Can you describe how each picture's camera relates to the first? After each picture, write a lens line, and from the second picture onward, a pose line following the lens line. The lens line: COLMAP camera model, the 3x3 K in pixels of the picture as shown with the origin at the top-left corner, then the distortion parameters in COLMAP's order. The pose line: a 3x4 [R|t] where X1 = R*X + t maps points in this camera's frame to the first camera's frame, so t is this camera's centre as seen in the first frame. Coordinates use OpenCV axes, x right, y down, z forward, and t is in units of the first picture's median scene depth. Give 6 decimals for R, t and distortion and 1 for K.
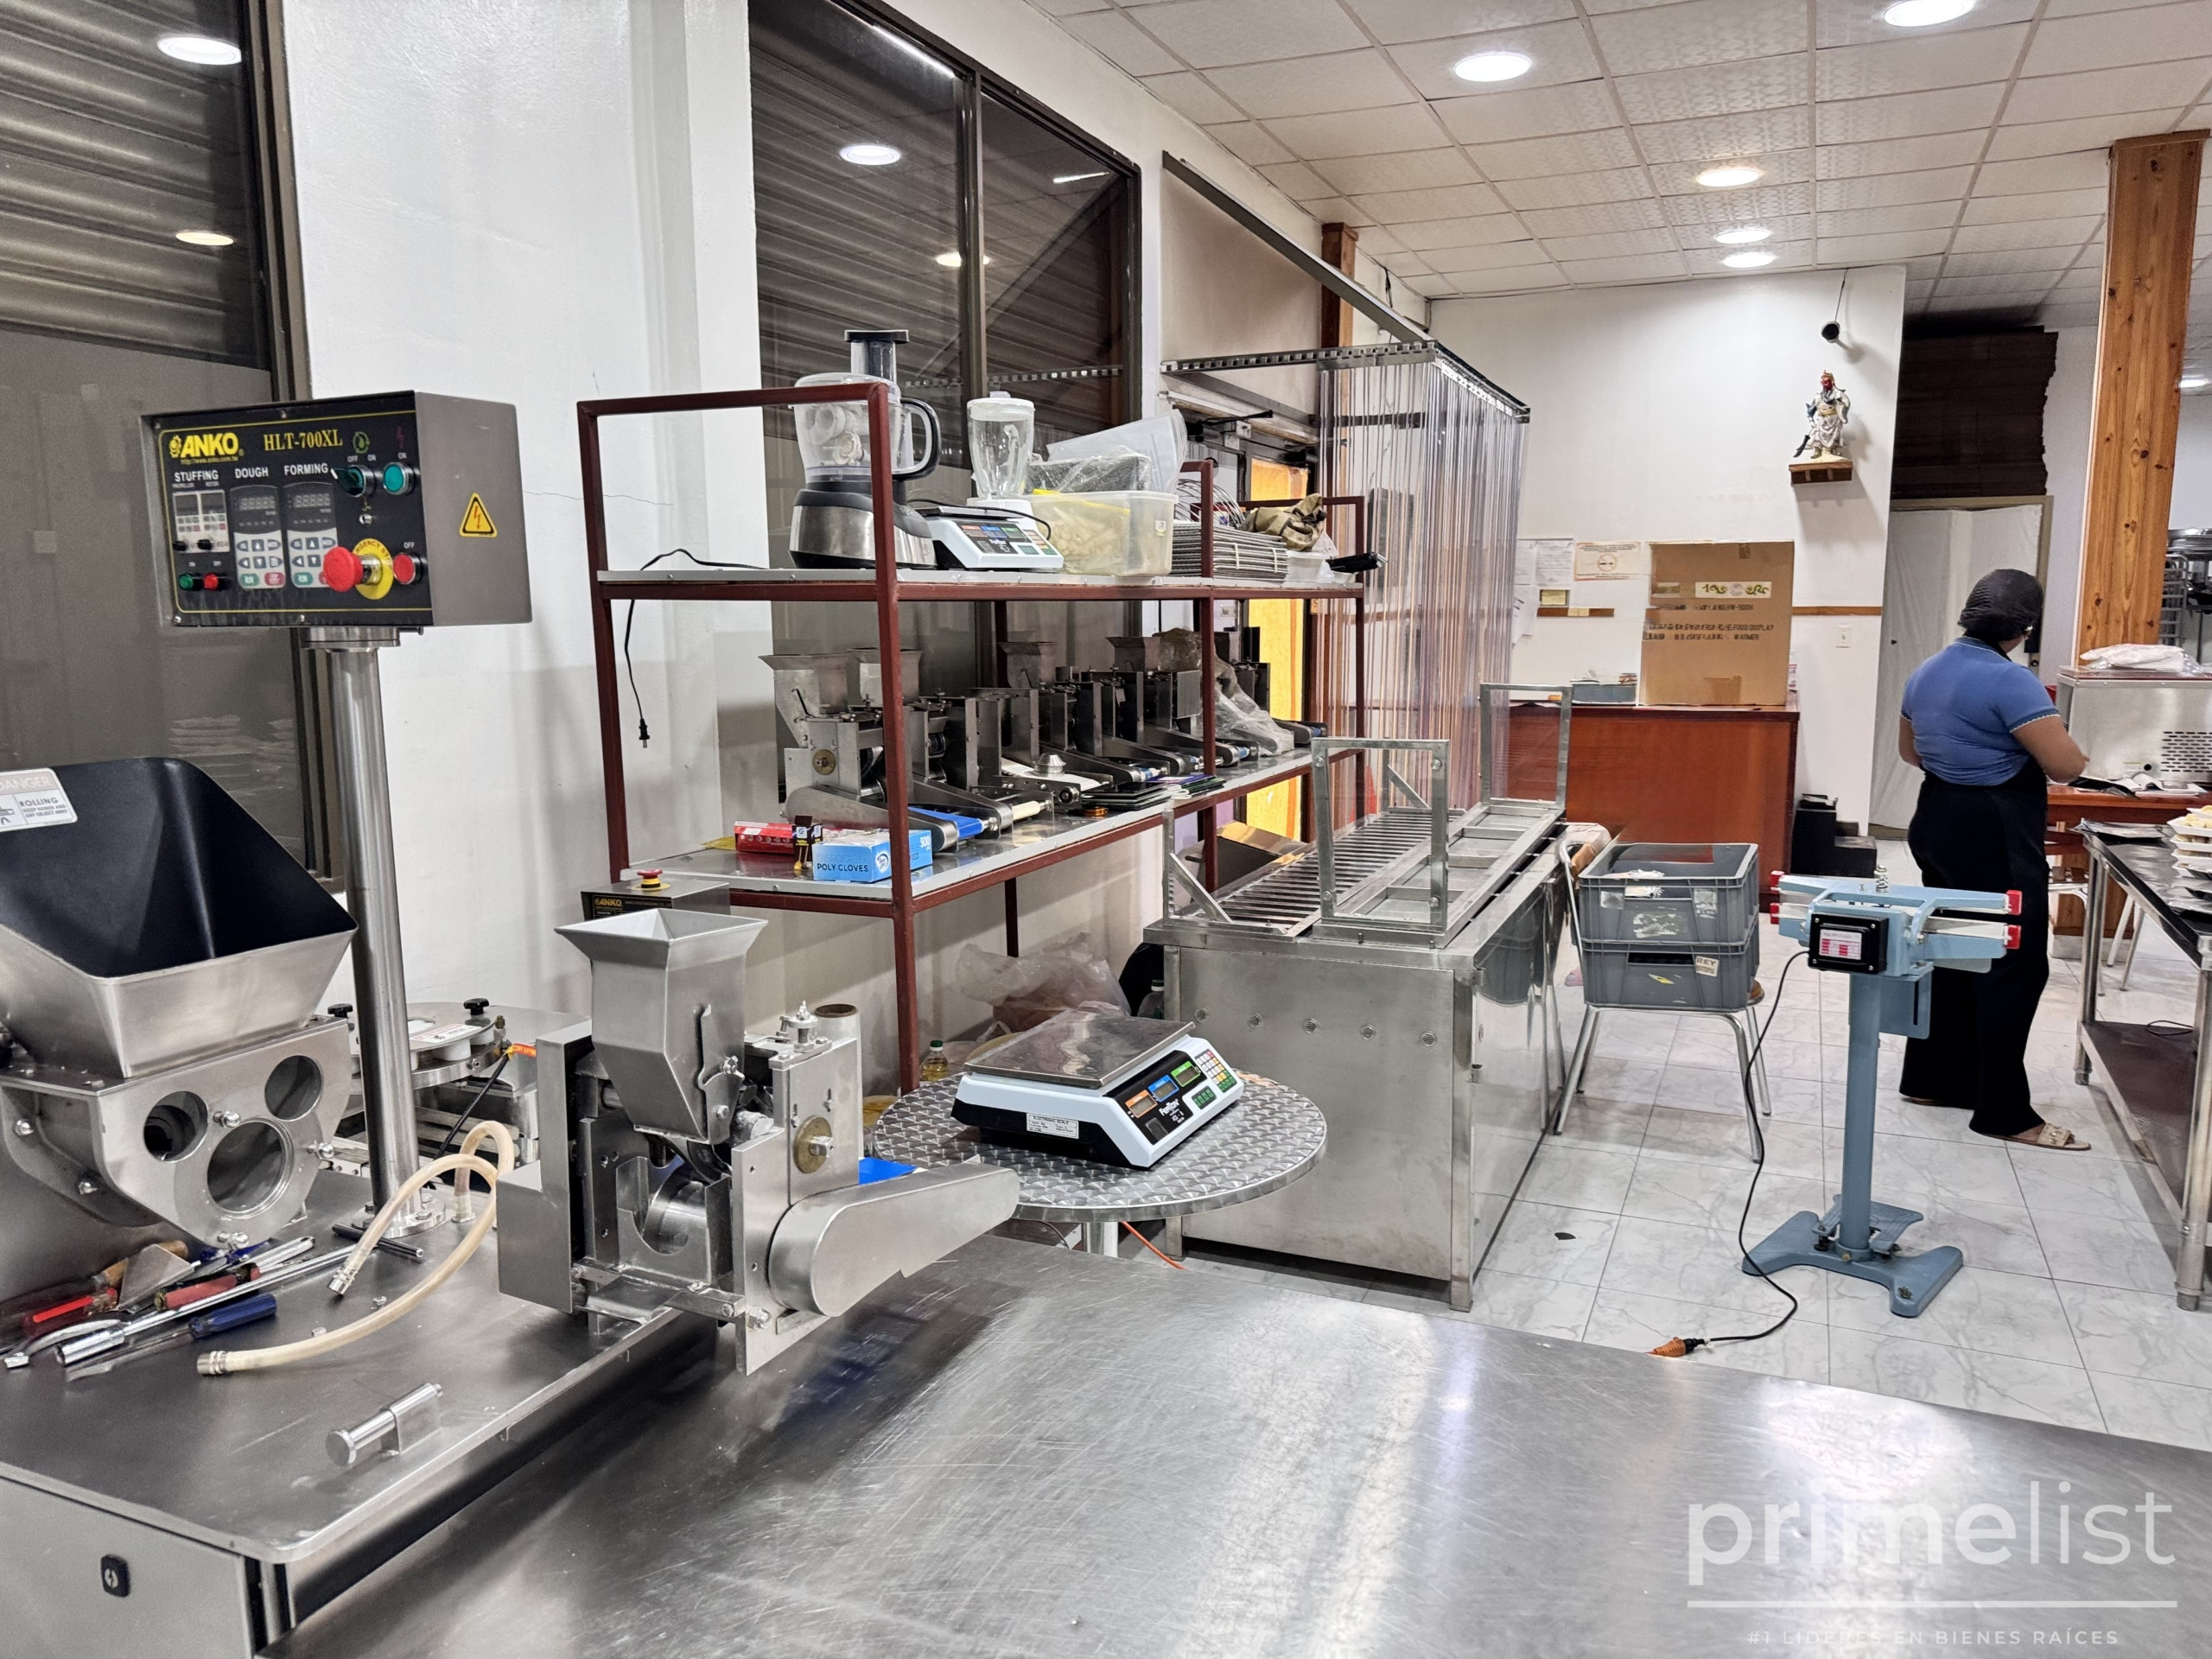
lens RADIAL K [[1556.5, 0, 1104.4], [0, 1556.5, 826.4], [0, 0, 1]] dist [0.009347, -0.016942]
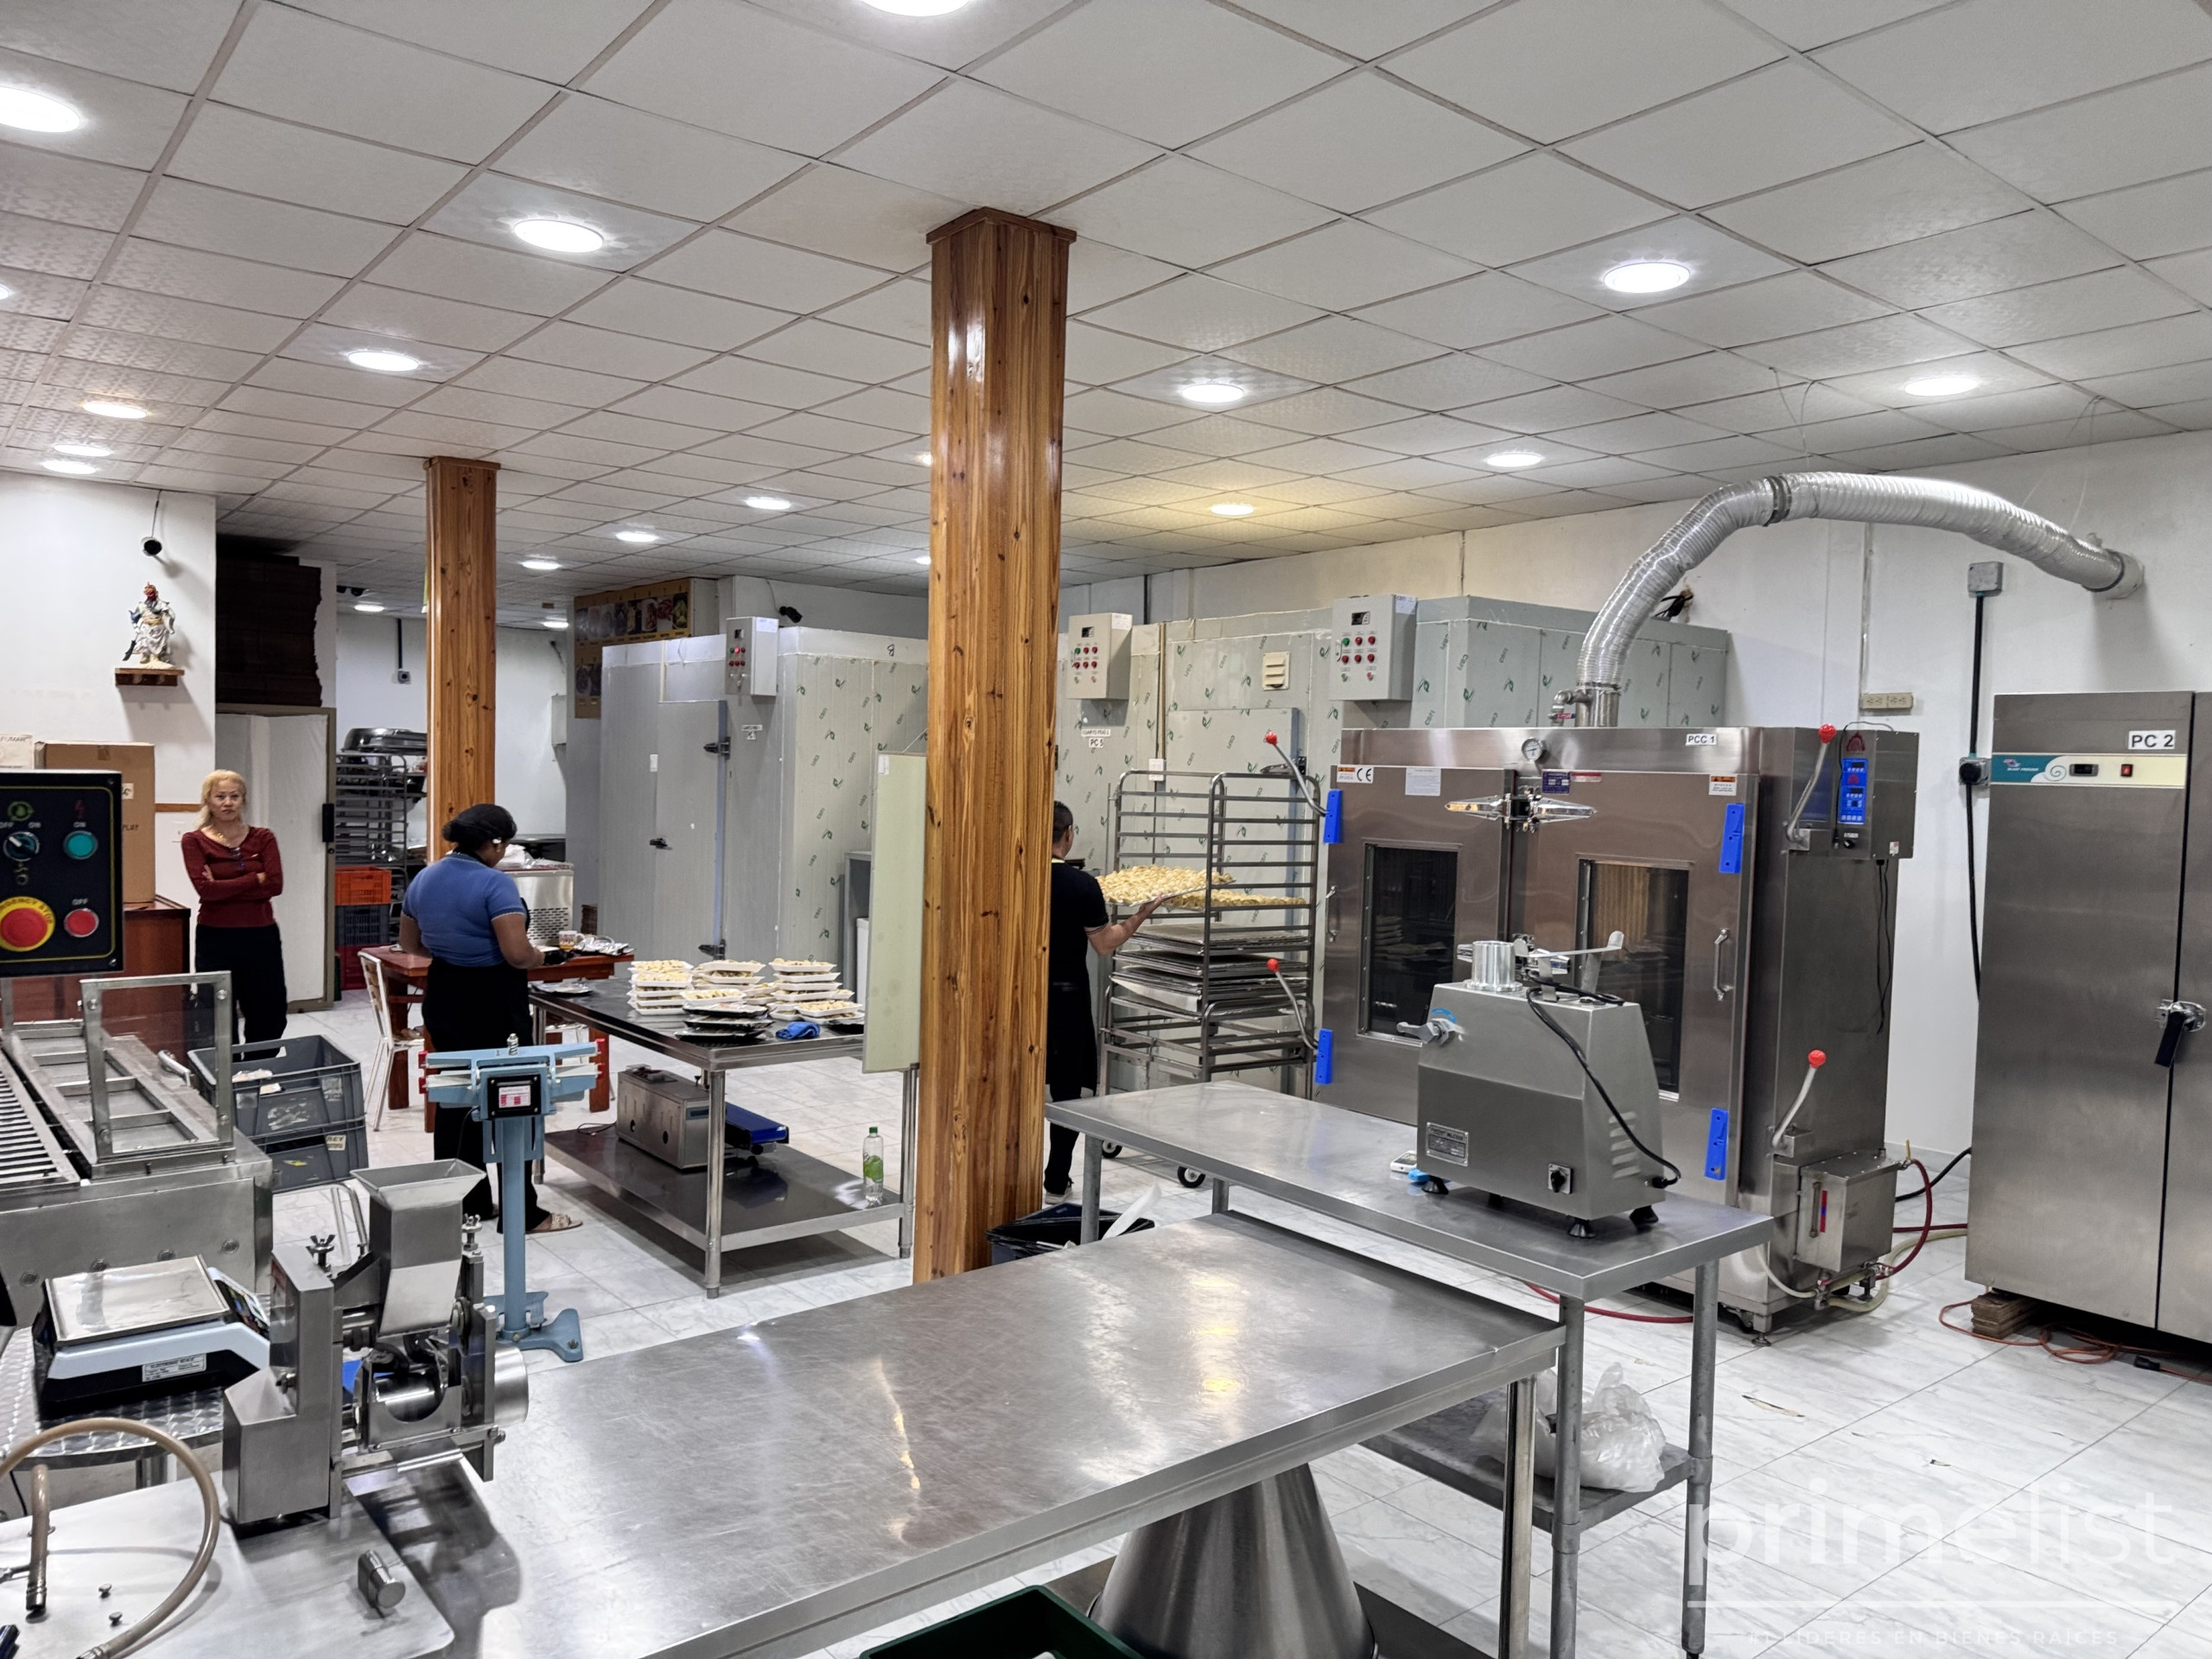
lens RADIAL K [[1556.5, 0, 1109.4], [0, 1556.5, 842.5], [0, 0, 1]] dist [0.009347, -0.016942]
pose [[0.445826, -0.023470, 0.894812, -0.200107], [0.106635, 0.993930, -0.027059, -0.020513], [-0.888745, 0.107482, 0.445622, -0.028522]]
